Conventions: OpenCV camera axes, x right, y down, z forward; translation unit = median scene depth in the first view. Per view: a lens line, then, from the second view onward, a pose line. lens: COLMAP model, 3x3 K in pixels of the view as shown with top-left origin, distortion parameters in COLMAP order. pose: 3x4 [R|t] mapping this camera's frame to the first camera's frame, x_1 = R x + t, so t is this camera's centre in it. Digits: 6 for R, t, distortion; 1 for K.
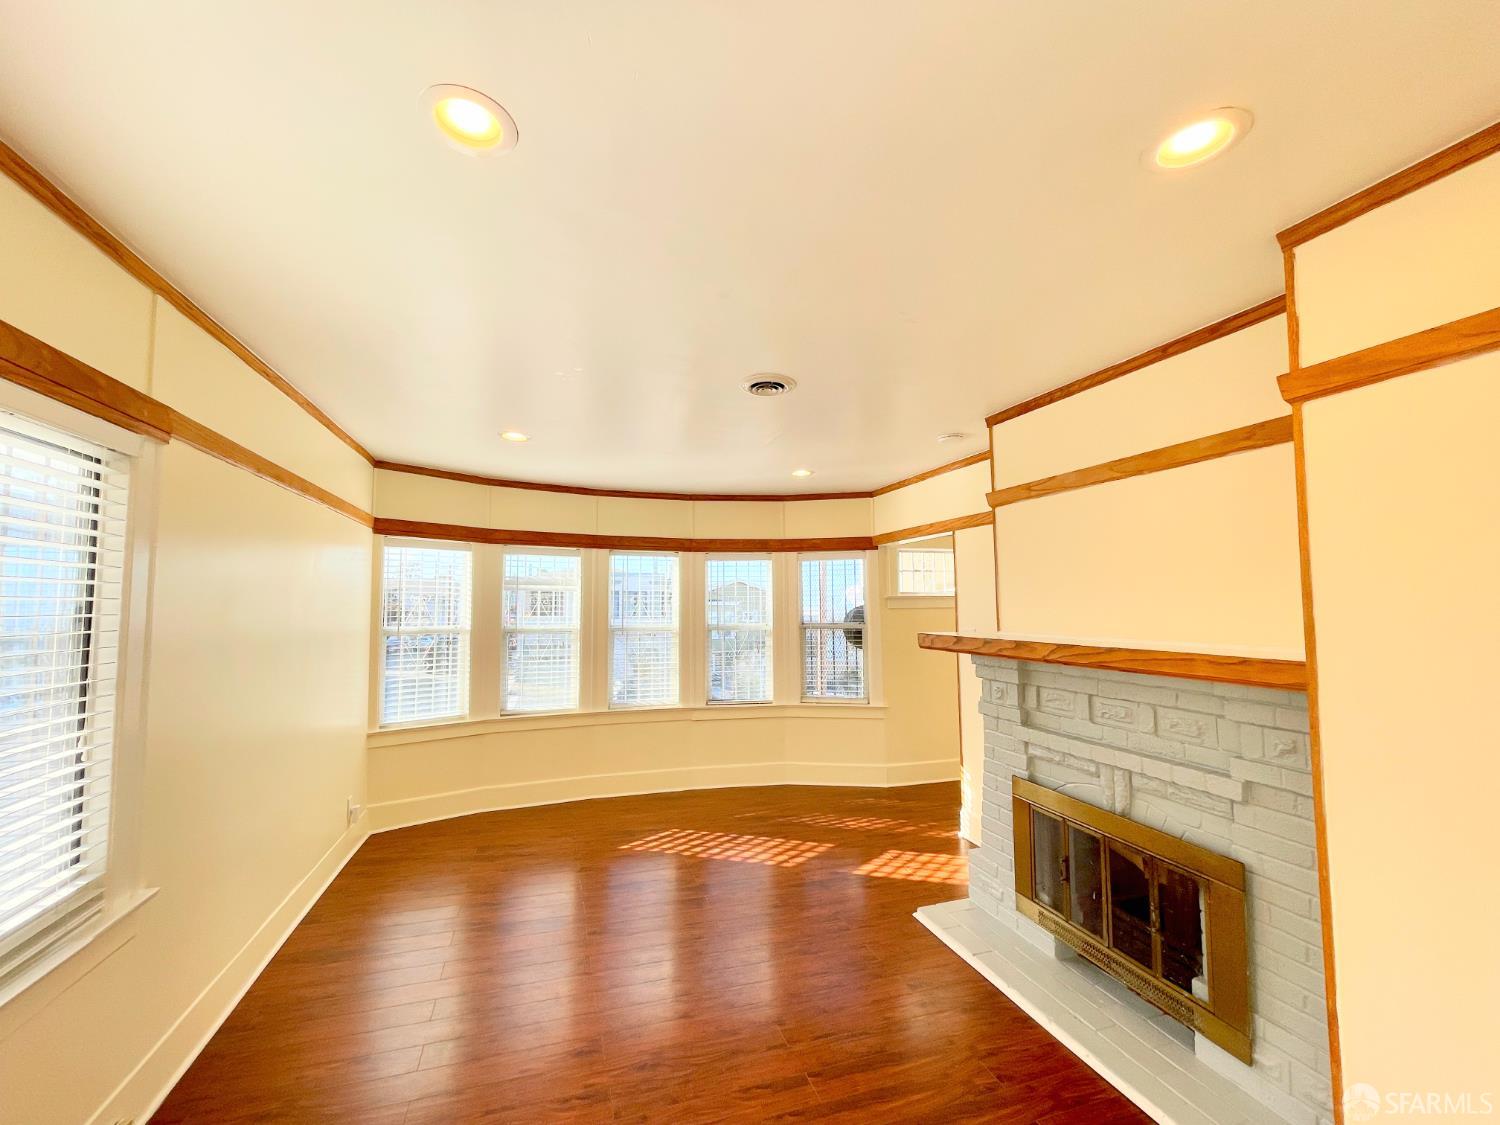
lens RADIAL K [[607.6, 0, 745.3], [0, 607.6, 566.8], [0, 0, 1]] dist [-0.000711, -0.001177]
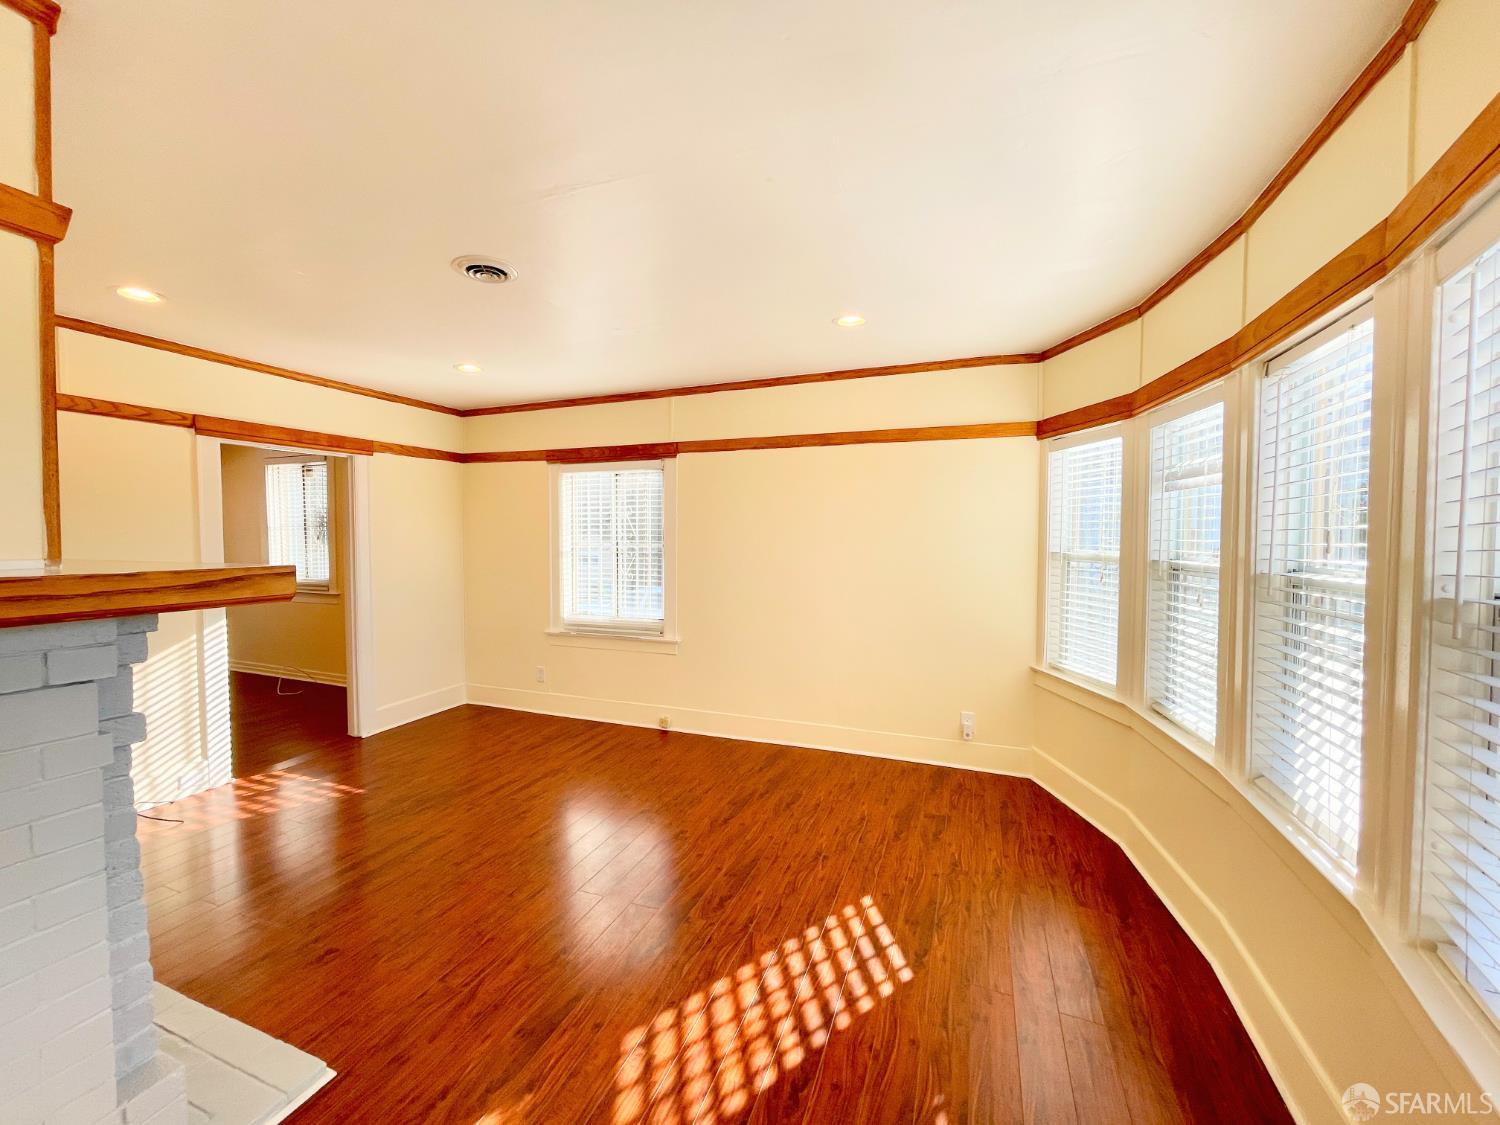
lens RADIAL K [[607.6, 0, 733.7], [0, 607.6, 558.4], [0, 0, 1]] dist [-0.000711, -0.001177]
pose [[-0.638645, 0.028336, -0.768980, 0.356912], [0.048493, 0.998817, -0.003469, 0.100821], [0.767972, -0.039506, -0.639263, 1.289966]]
